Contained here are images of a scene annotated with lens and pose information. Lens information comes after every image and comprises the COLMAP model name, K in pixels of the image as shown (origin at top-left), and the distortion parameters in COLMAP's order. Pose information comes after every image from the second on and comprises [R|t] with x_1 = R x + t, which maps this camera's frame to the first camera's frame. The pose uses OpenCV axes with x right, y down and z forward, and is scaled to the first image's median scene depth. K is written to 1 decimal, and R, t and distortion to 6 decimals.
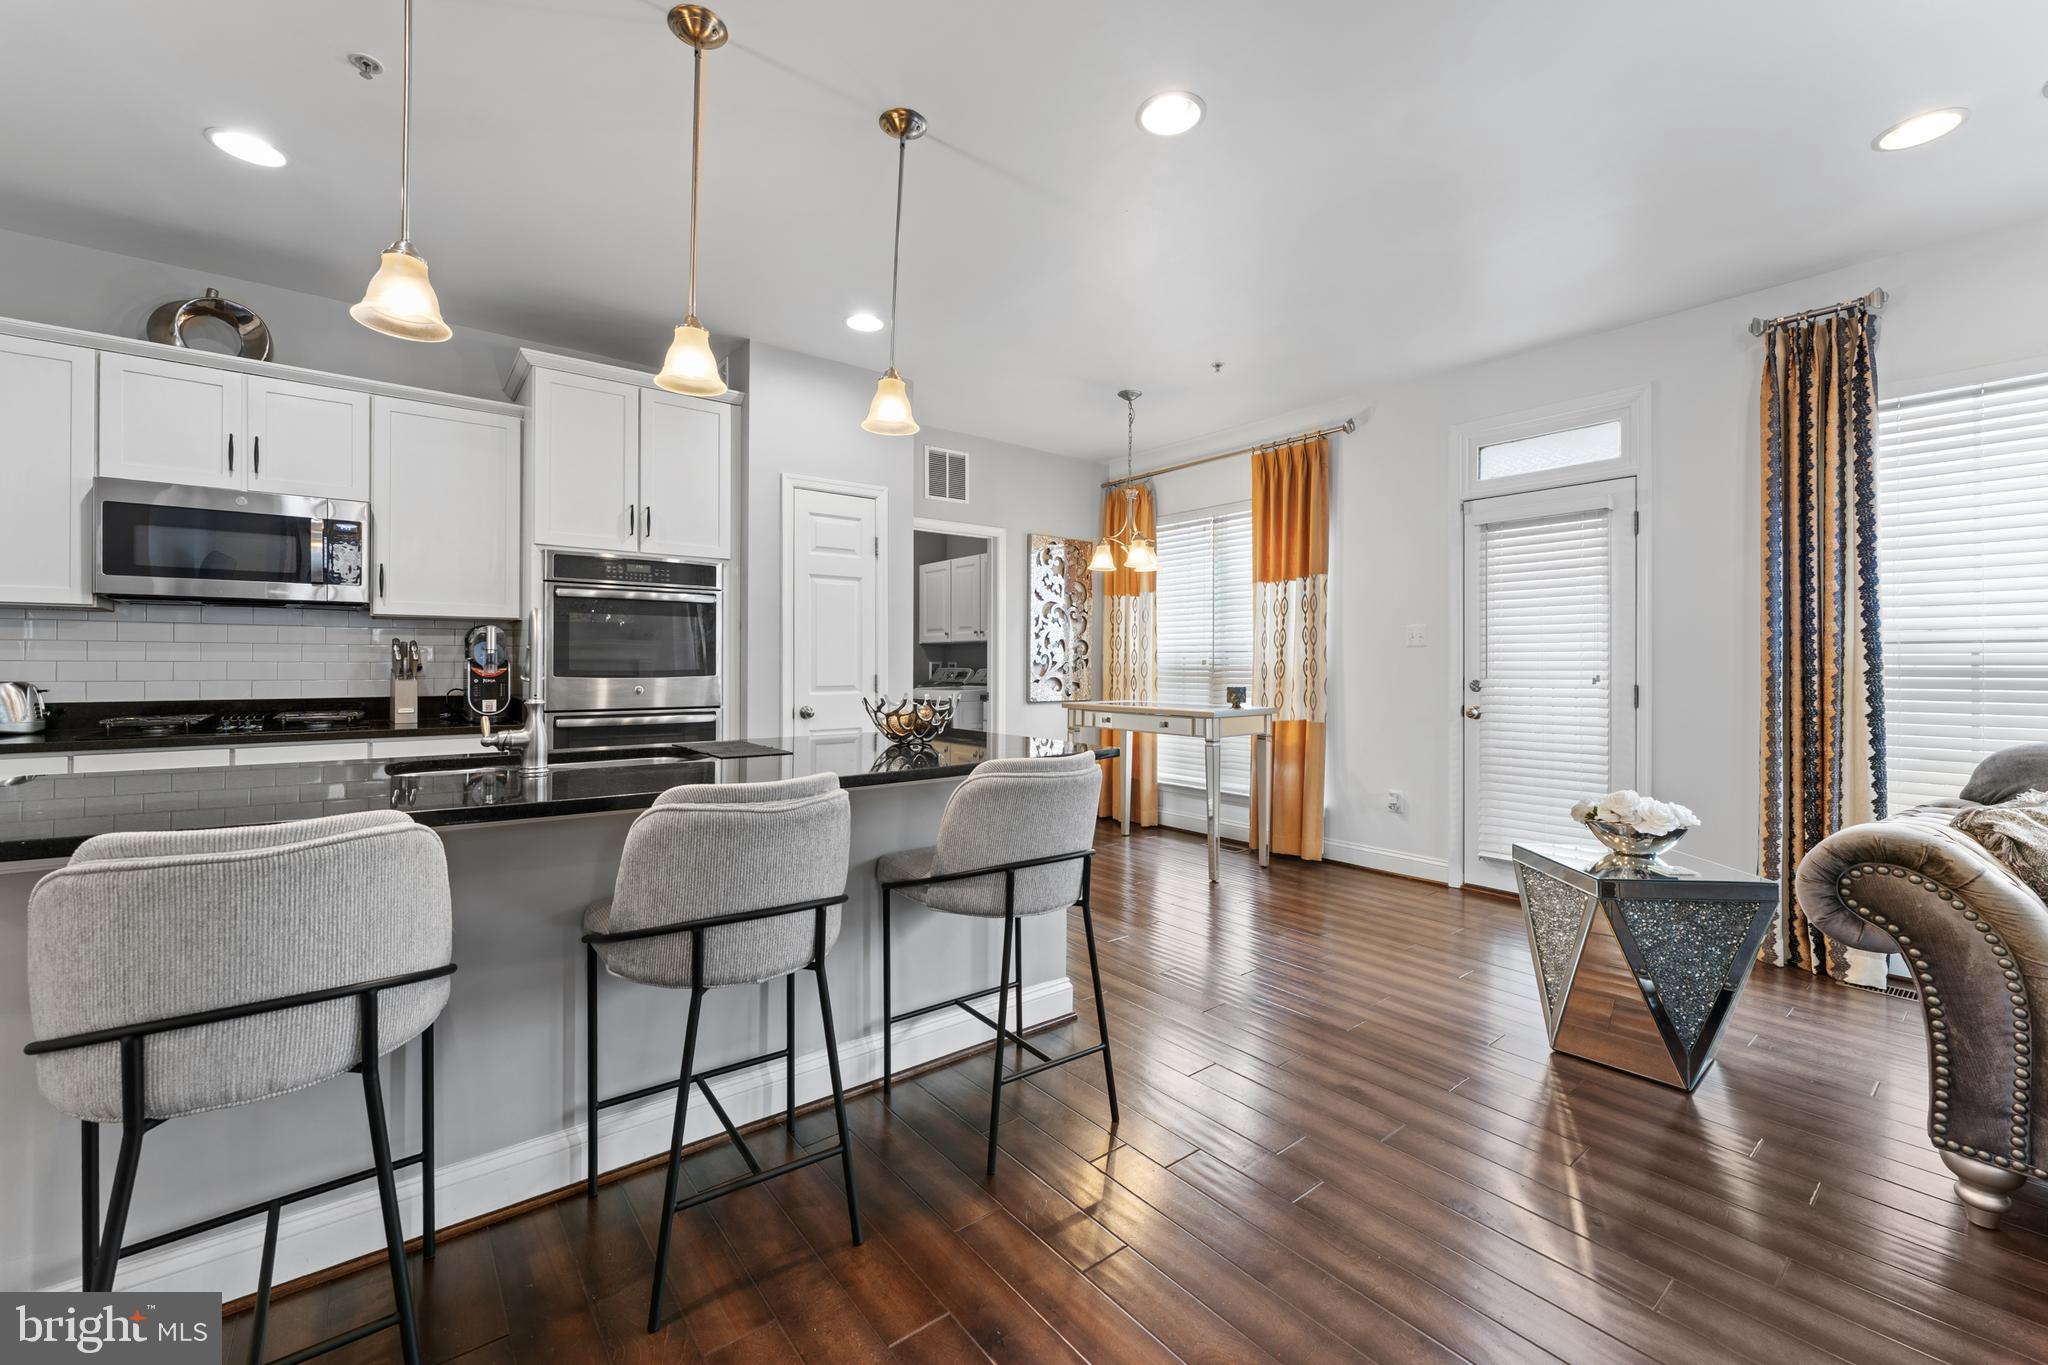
lens RADIAL K [[829.5, 0, 1028.1], [0, 829.5, 664.1], [0, 0, 1]] dist [0.001307, -0.000247]
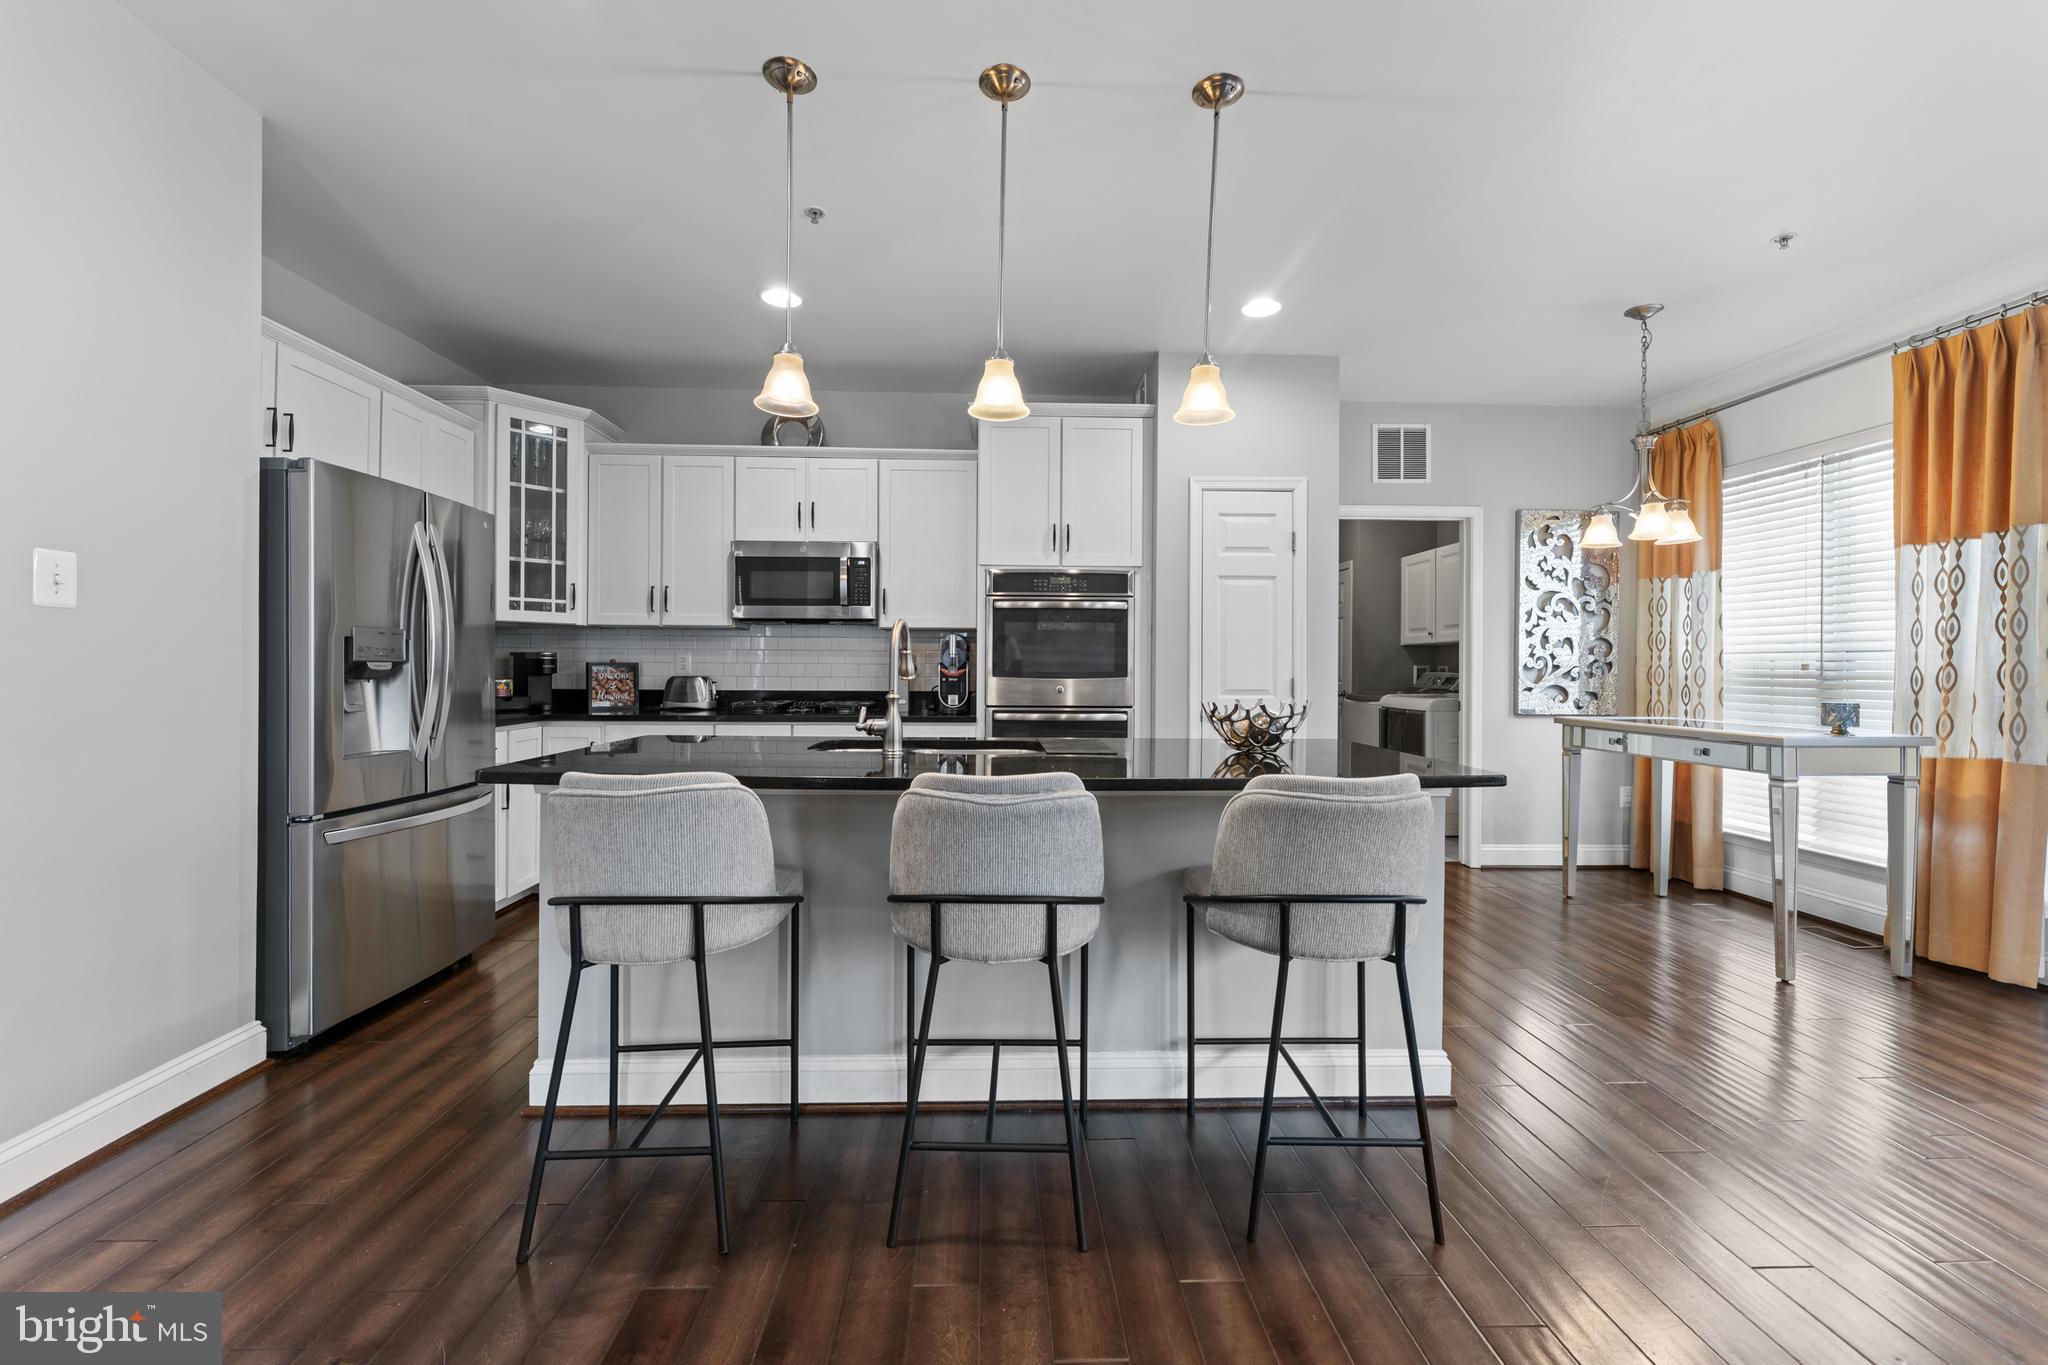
lens RADIAL K [[829.5, 0, 1017.5], [0, 829.5, 667.7], [0, 0, 1]] dist [0.001307, -0.000247]
pose [[0.805814, 0.003756, -0.592157, 0.149162], [-0.003993, 0.999992, 0.000909, 0.001093], [0.592155, 0.001632, 0.805822, 0.072908]]
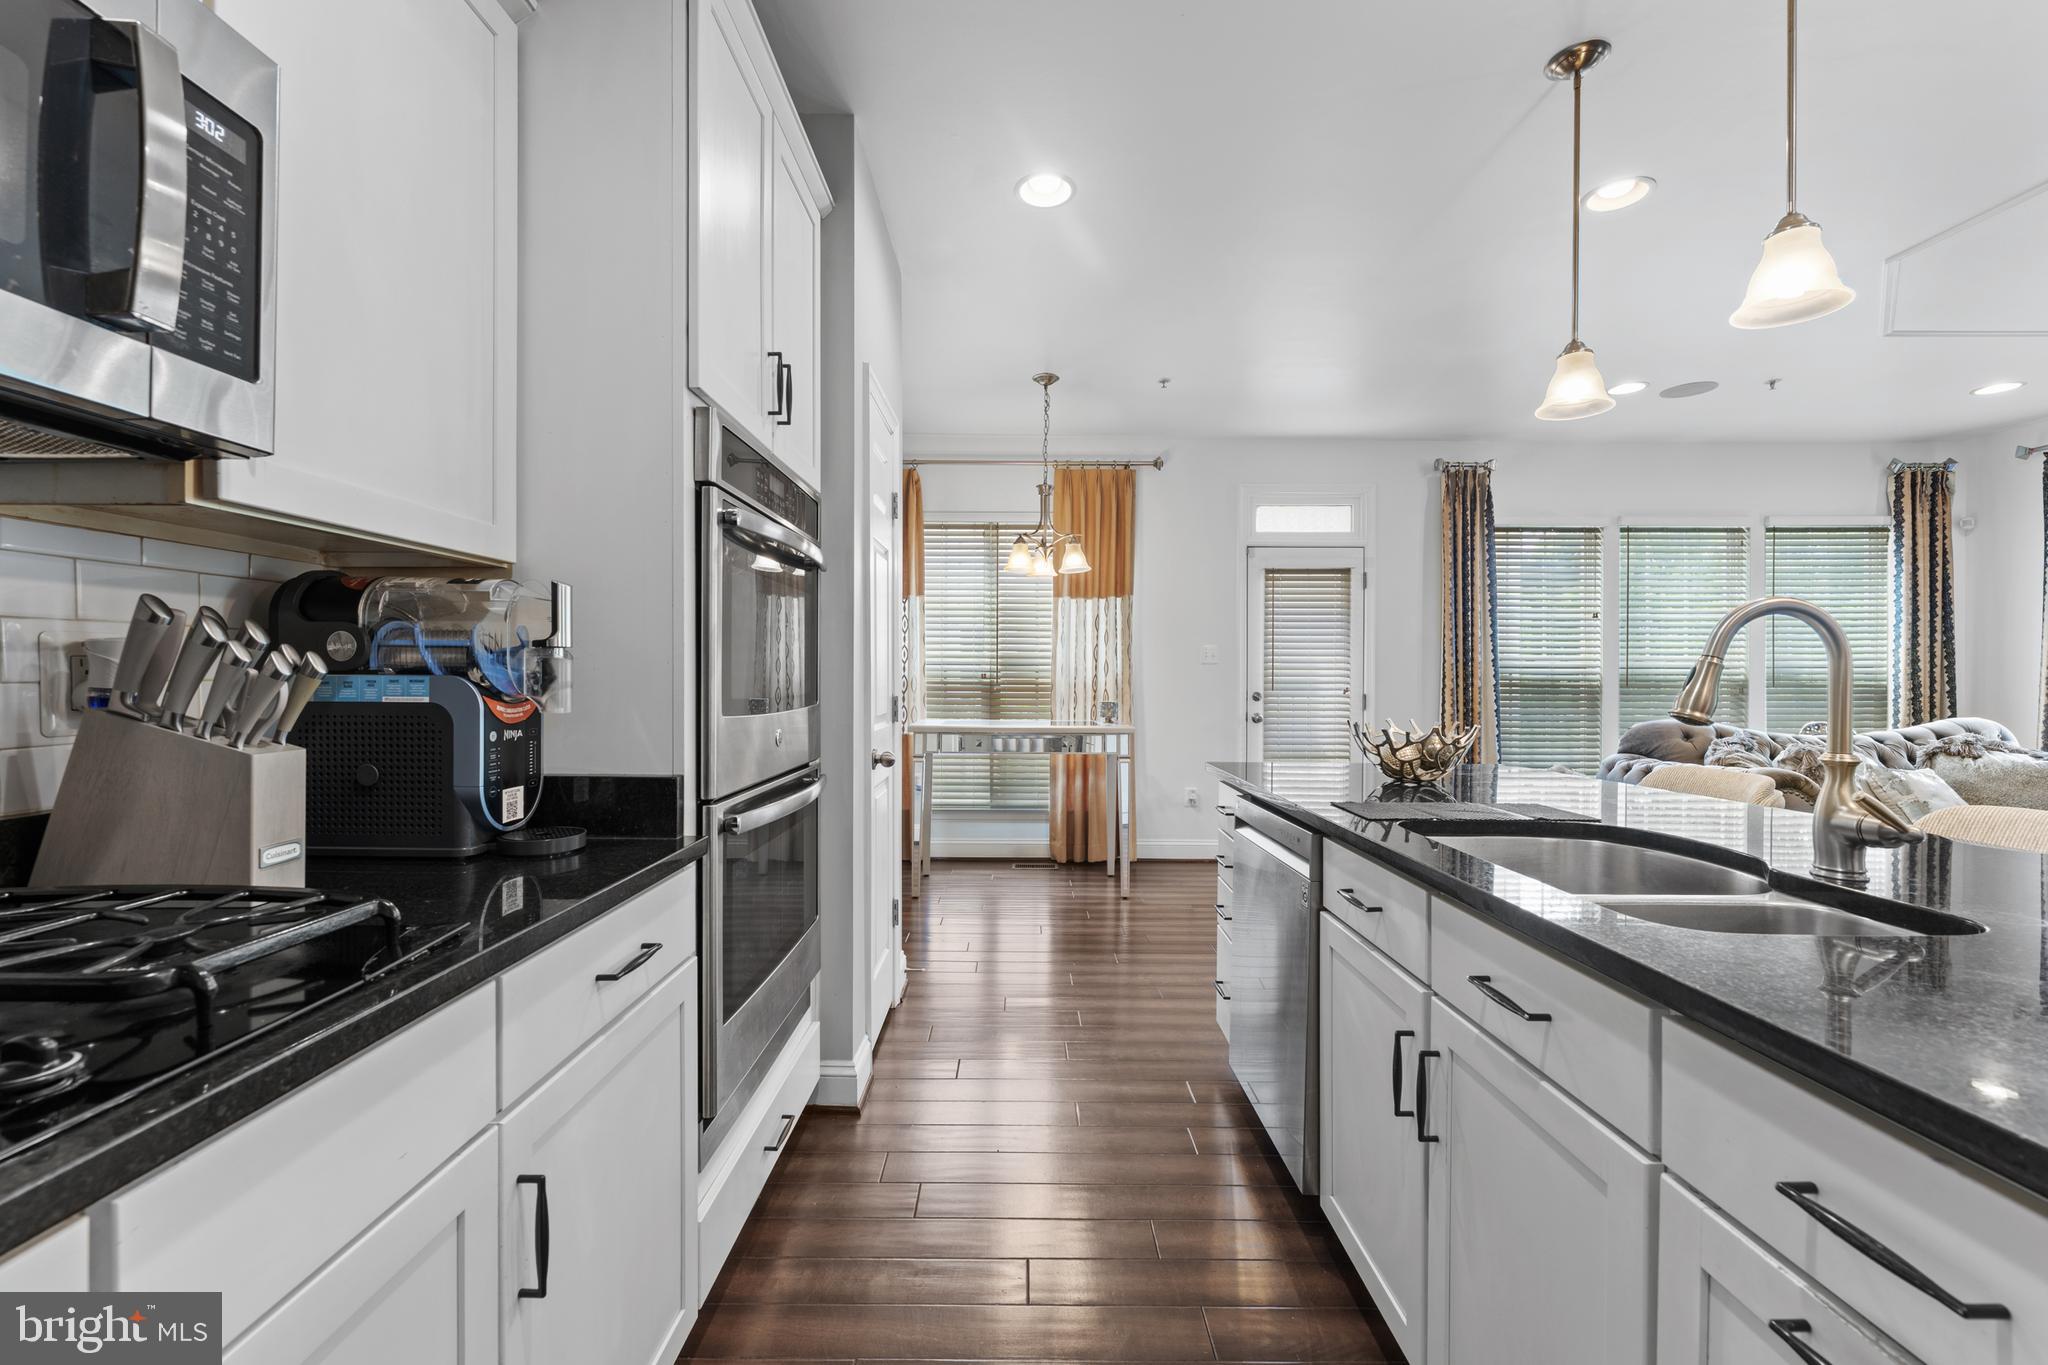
lens RADIAL K [[829.5, 0, 1034.3], [0, 829.5, 679.5], [0, 0, 1]] dist [0.001307, -0.000247]
pose [[0.617849, -0.001700, 0.786295, -0.794525], [-0.003207, 0.999984, 0.004682, -0.005565], [-0.786290, -0.005414, 0.617834, 0.611129]]
